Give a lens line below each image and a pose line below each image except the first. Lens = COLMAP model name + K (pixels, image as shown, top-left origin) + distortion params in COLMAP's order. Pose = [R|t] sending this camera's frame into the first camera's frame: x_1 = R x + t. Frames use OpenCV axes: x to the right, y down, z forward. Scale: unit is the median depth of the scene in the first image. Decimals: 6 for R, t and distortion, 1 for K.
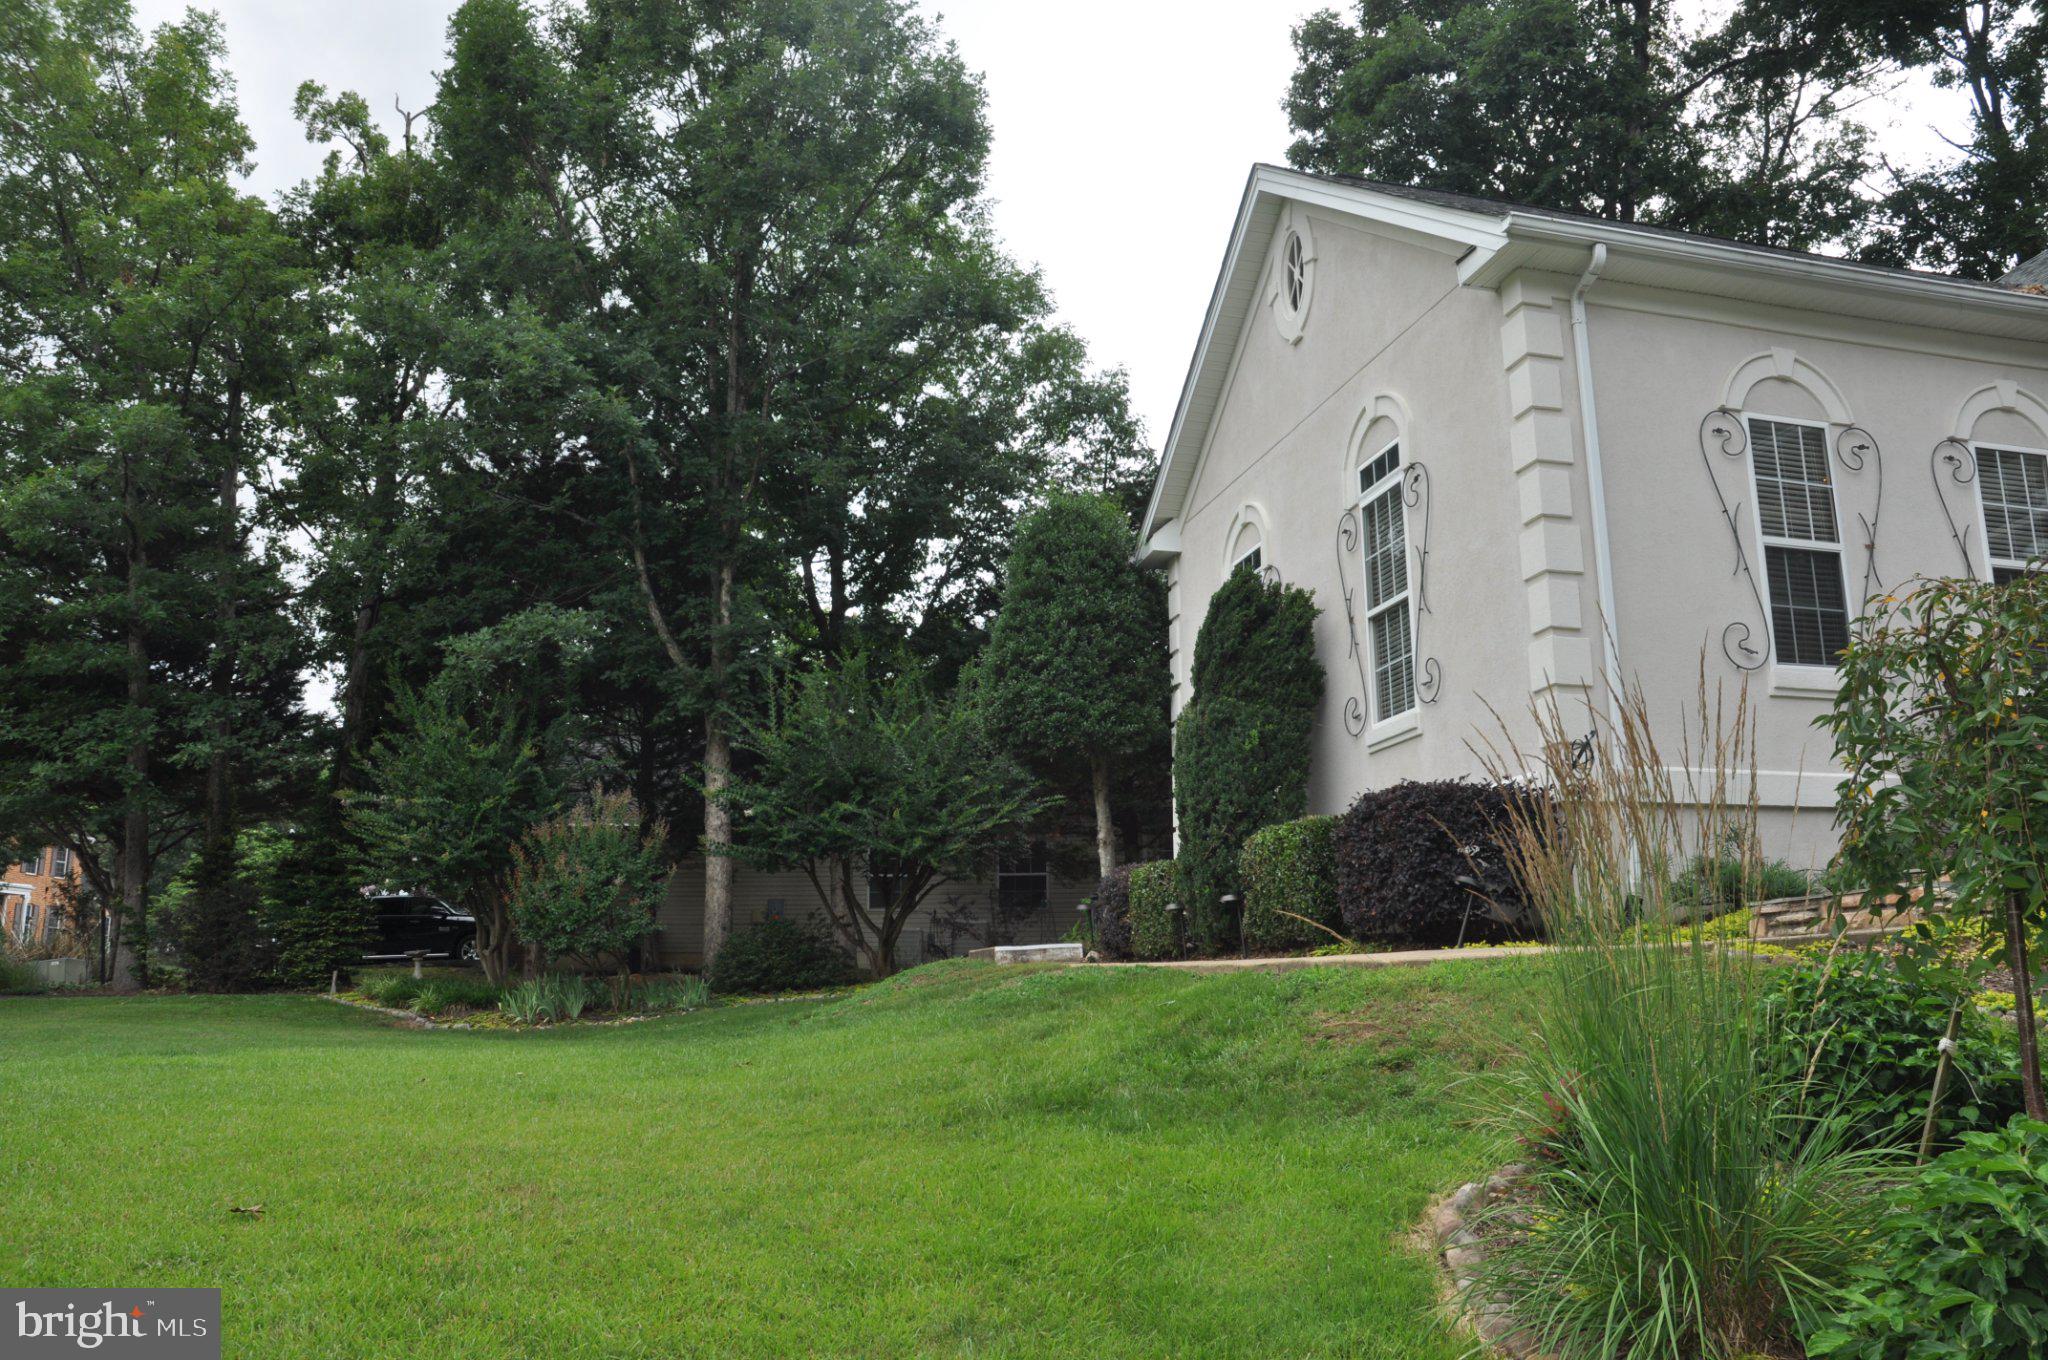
lens RADIAL K [[1584.0, 0, 1047.1], [0, 1584.0, 698.0], [0, 0, 1]] dist [-0.150065, 0.125511]
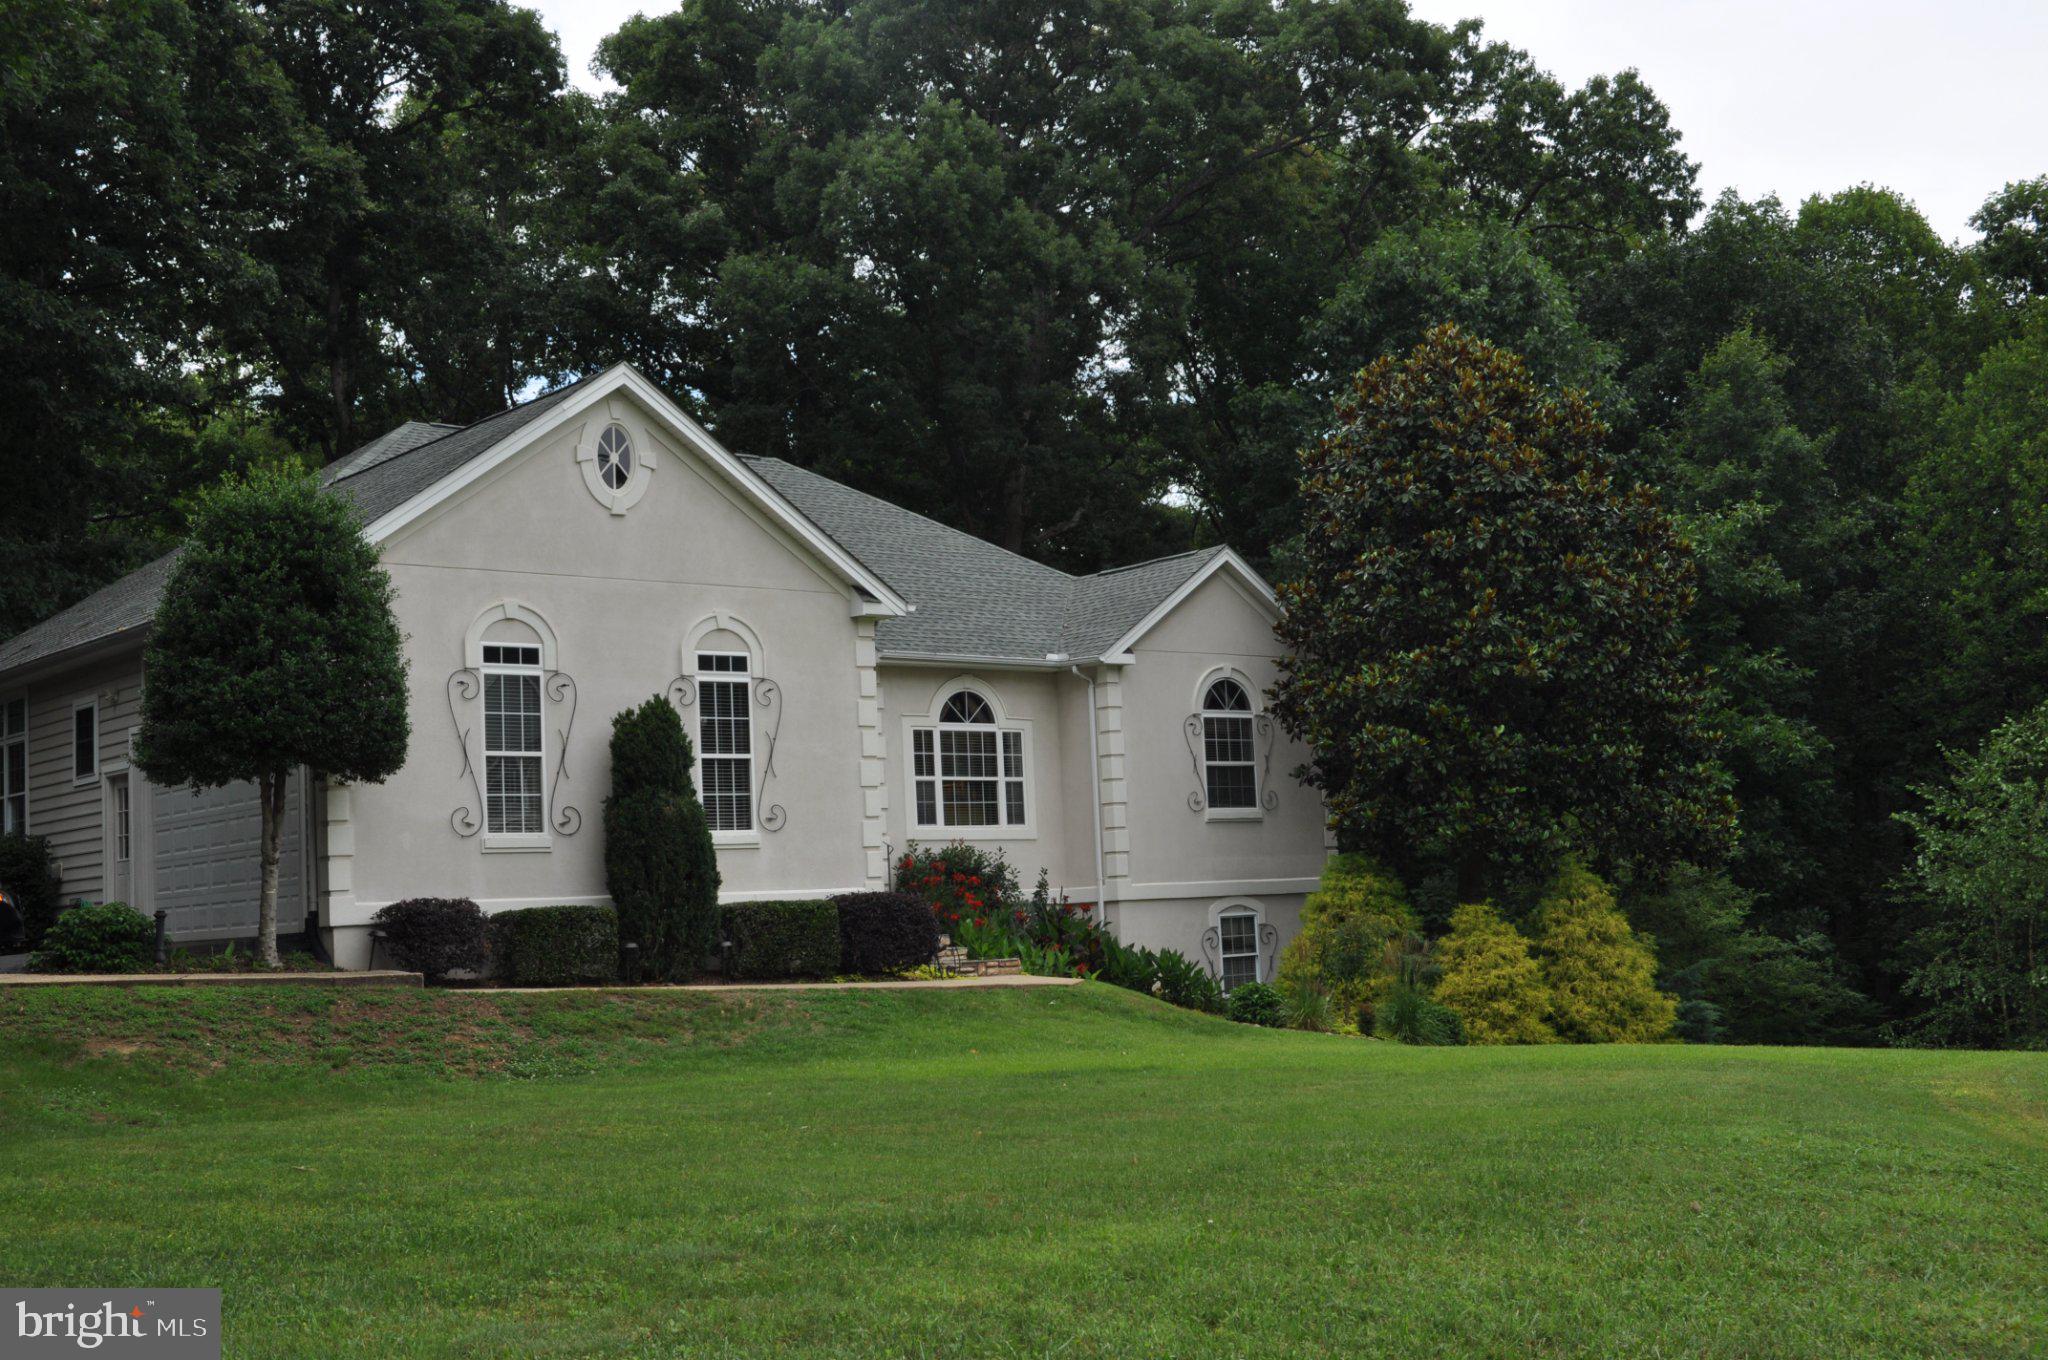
lens RADIAL K [[2414.5, 0, 1027.6], [0, 2414.5, 741.5], [0, 0, 1]] dist [0.018529, 0.000000]
pose [[-0.402564, 0.094696, 0.910481, -2.157024], [-0.141546, 0.976232, -0.164119, 0.285606], [-0.904382, -0.194943, -0.379592, 1.714075]]
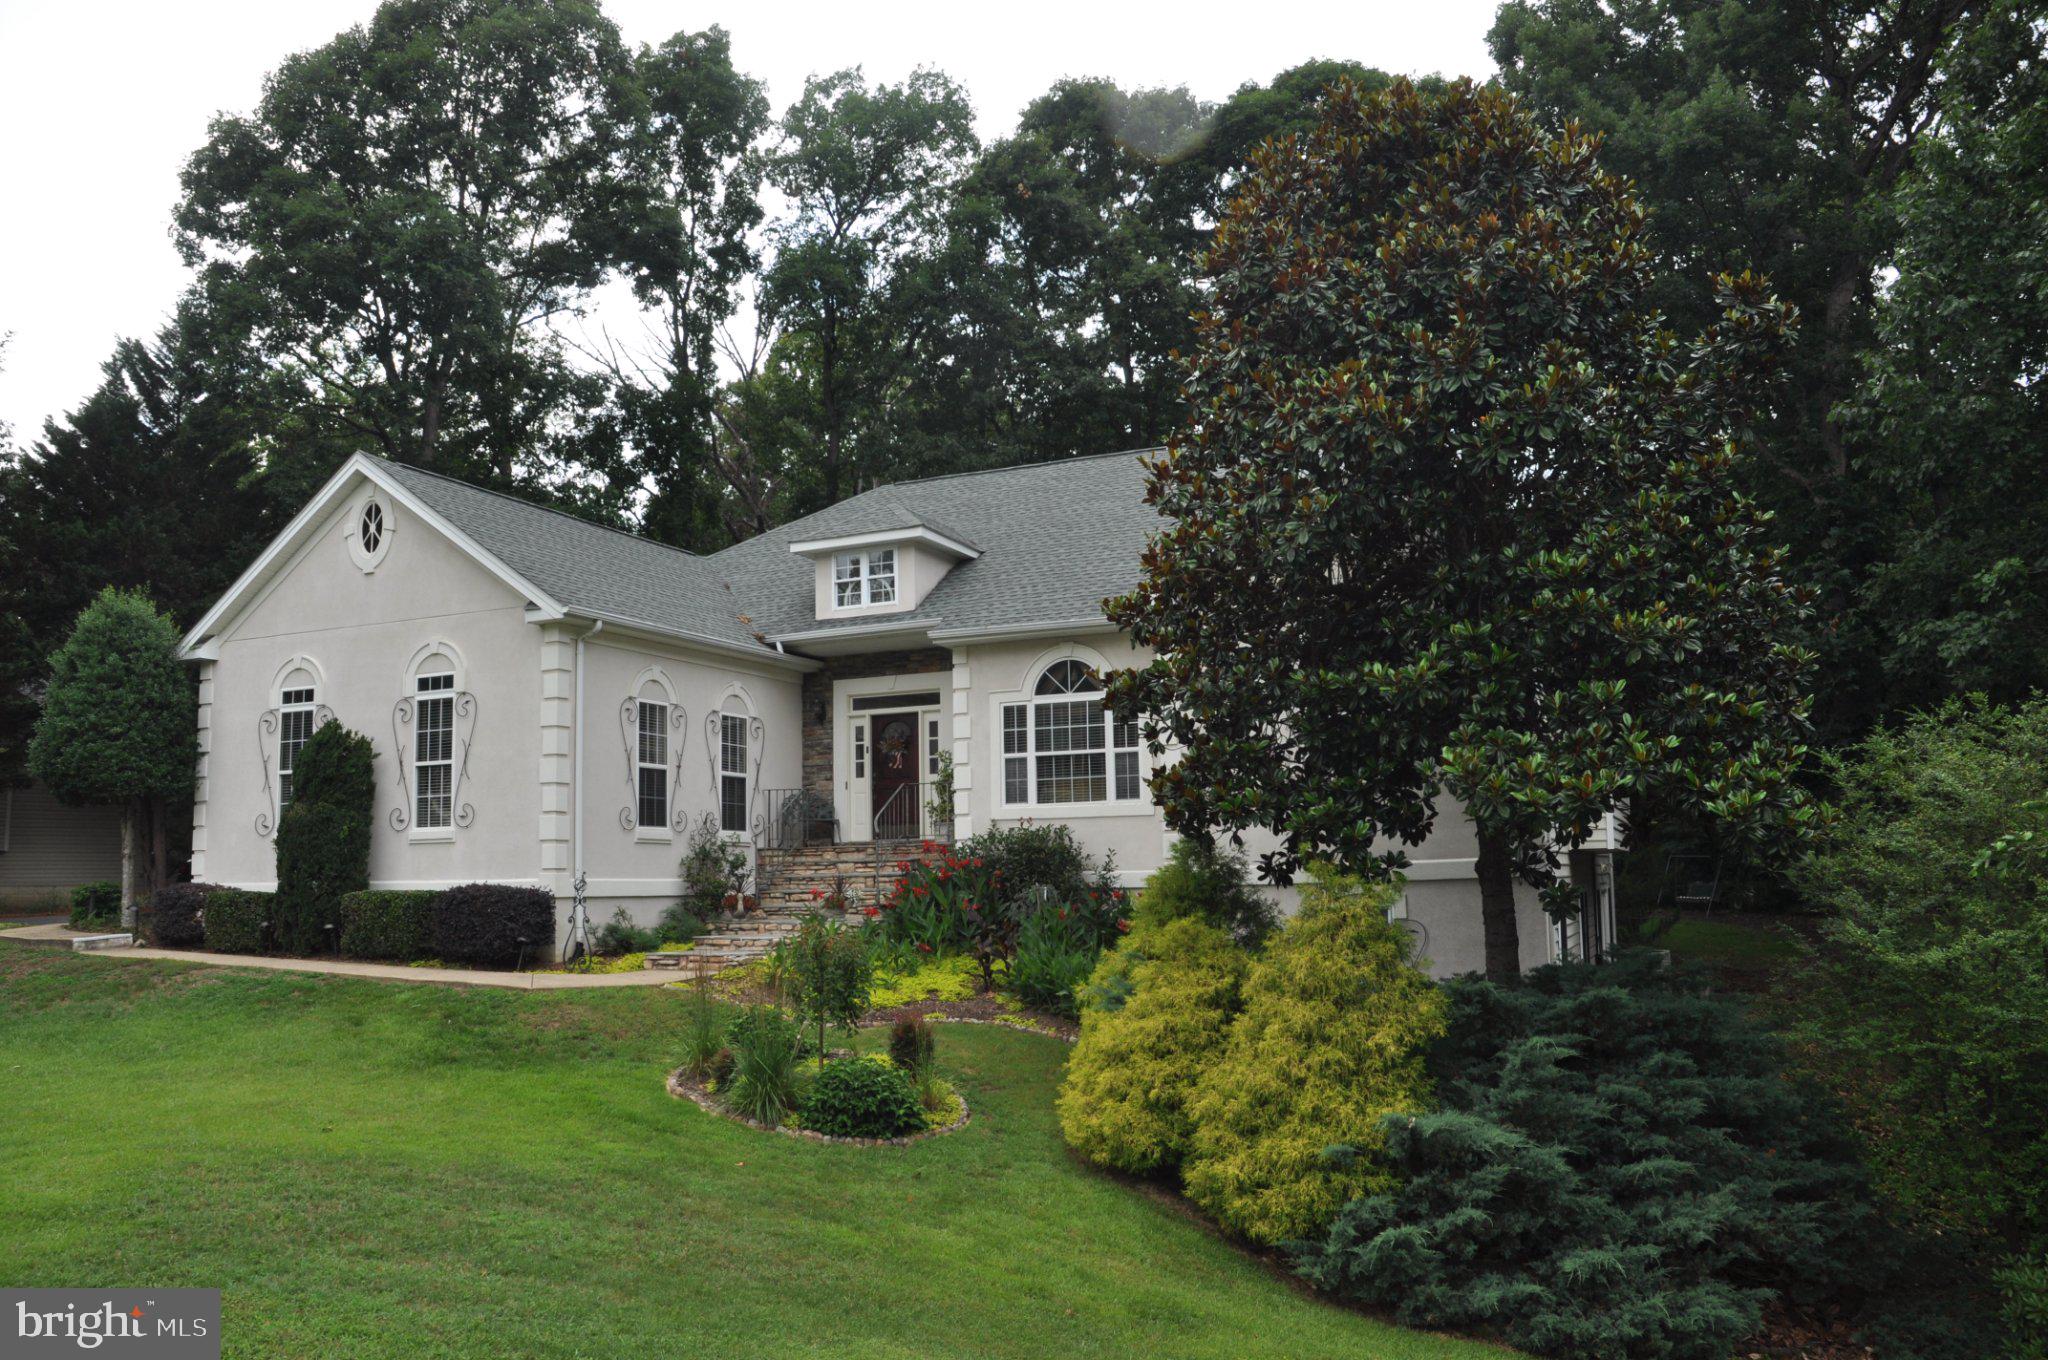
lens RADIAL K [[1584.0, 0, 1026.8], [0, 1584.0, 686.7], [0, 0, 1]] dist [-0.150065, 0.125511]
pose [[0.630400, 0.094759, 0.770465, -0.761134], [-0.146351, 0.989231, -0.001920, -0.252433], [-0.762350, -0.111548, 0.637479, -0.658087]]
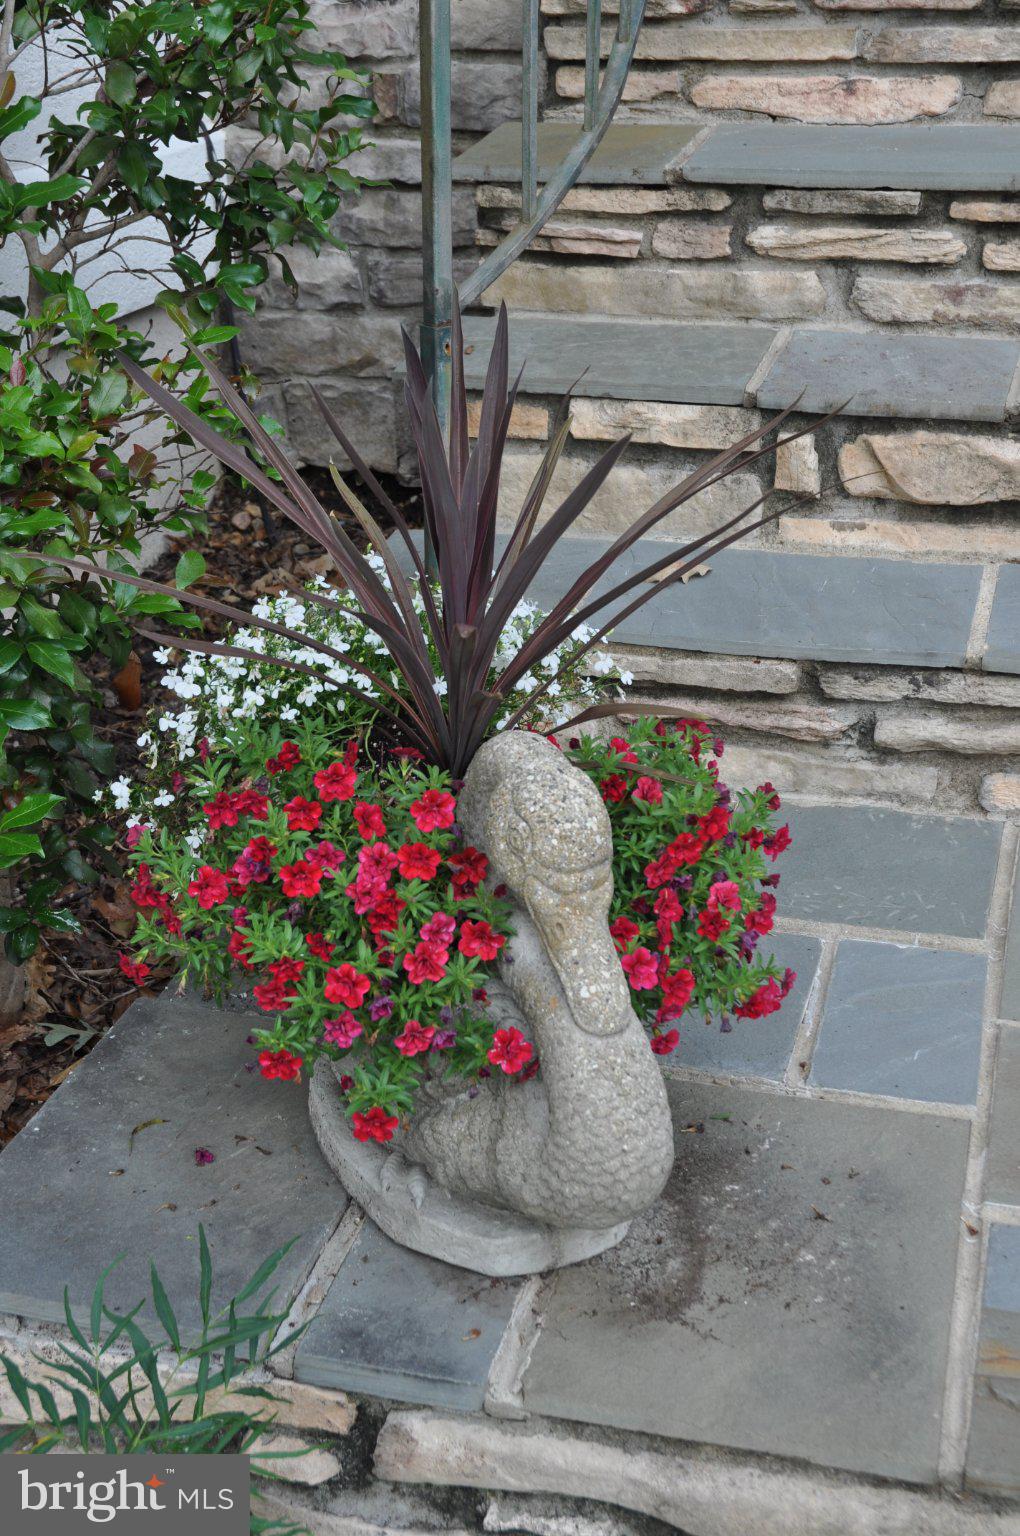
lens RADIAL K [[2159.8, 0, 504.1], [0, 2159.8, 770.0], [0, 0, 1]] dist [0.085056, 0.000000]
pose [[0.505742, -0.318829, 0.801607, 0.417344], [-0.177771, 0.870741, 0.458484, -0.014829], [-0.844170, -0.374377, 0.383691, 0.760846]]
